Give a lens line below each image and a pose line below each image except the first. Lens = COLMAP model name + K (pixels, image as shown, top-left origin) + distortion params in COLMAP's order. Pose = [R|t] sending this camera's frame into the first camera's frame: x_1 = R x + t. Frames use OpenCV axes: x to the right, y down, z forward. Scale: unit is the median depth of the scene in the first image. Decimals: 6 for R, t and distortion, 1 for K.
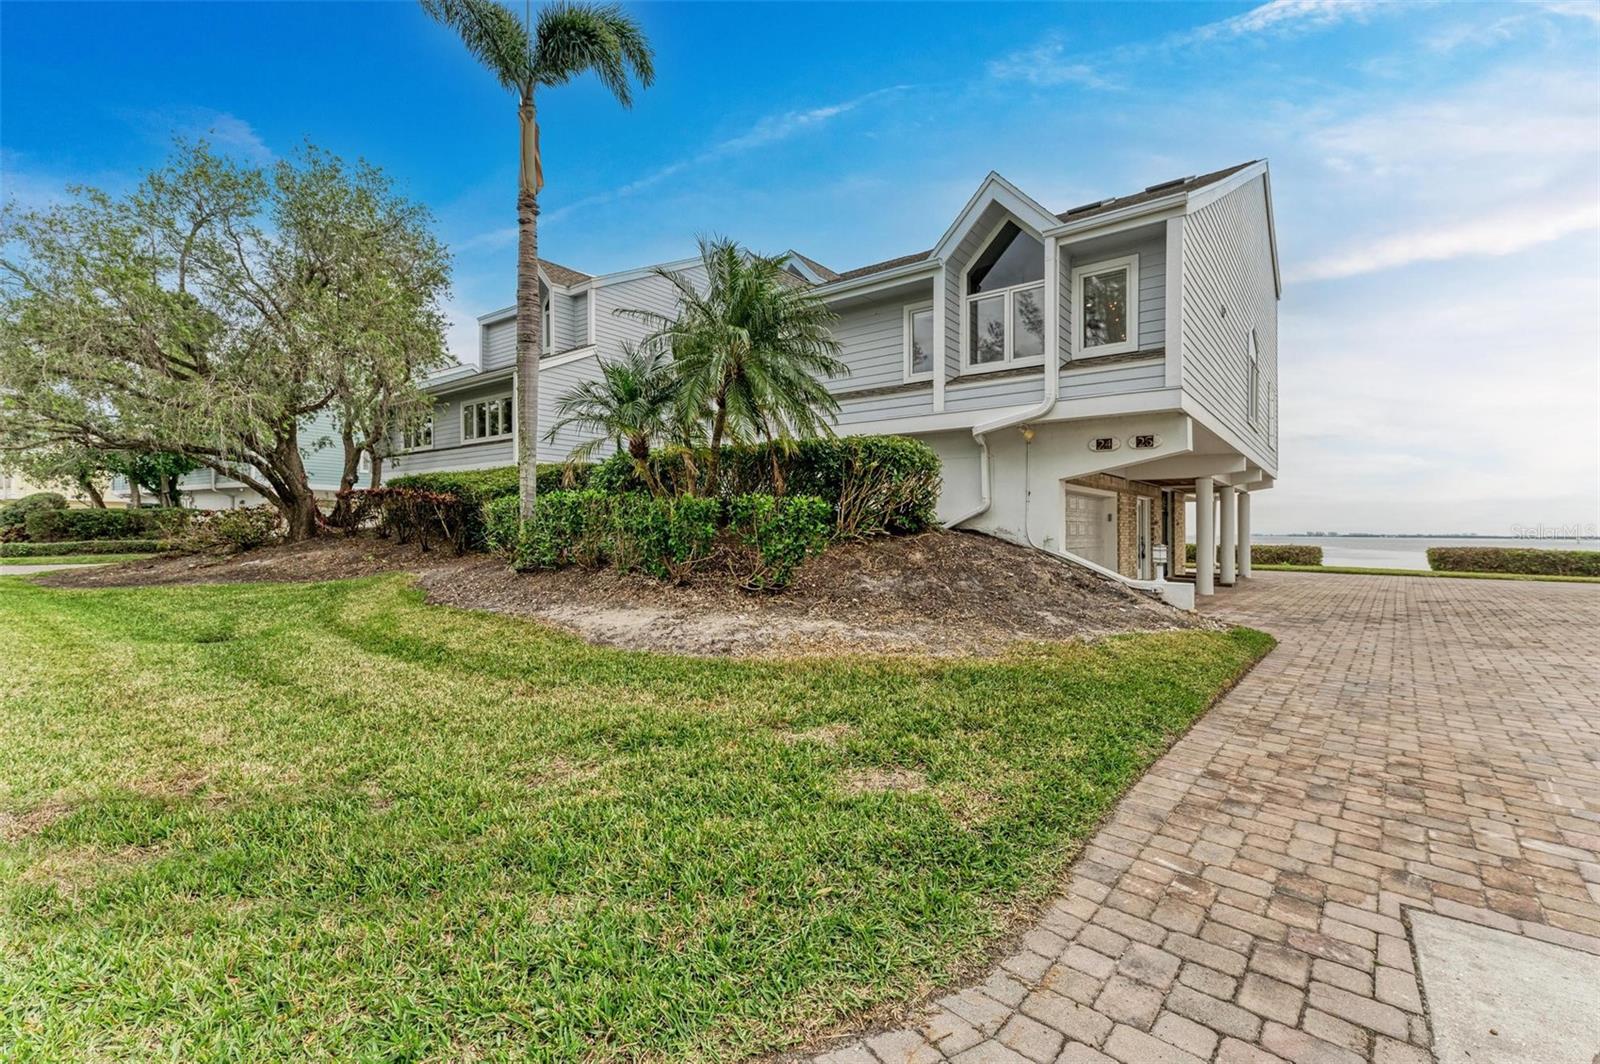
lens RADIAL K [[675.6, 0, 799.6], [0, 675.6, 527.4], [0, 0, 1]] dist [0.017173, 0.000288]
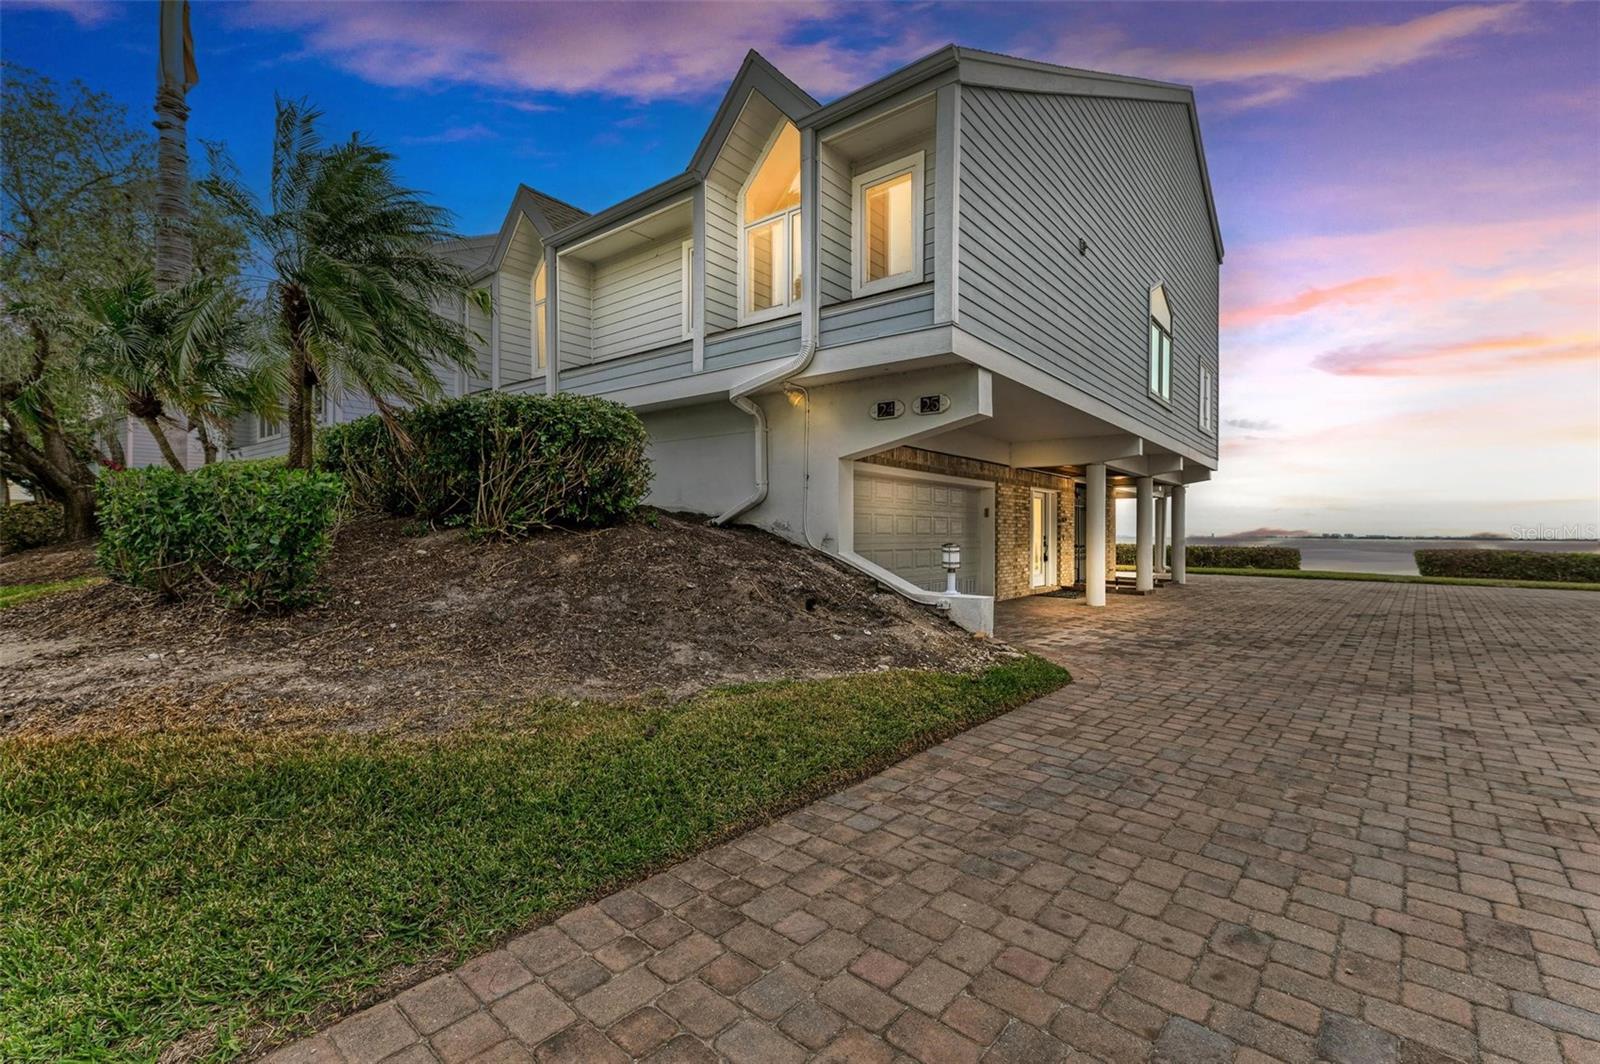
lens RADIAL K [[675.6, 0, 794.5], [0, 675.6, 530.5], [0, 0, 1]] dist [0.017173, 0.000288]
pose [[0.999794, 0.000554, -0.020308, 0.327047], [-0.000520, 0.999998, 0.001684, 0.008539], [0.020309, -0.001673, 0.999792, 0.226748]]
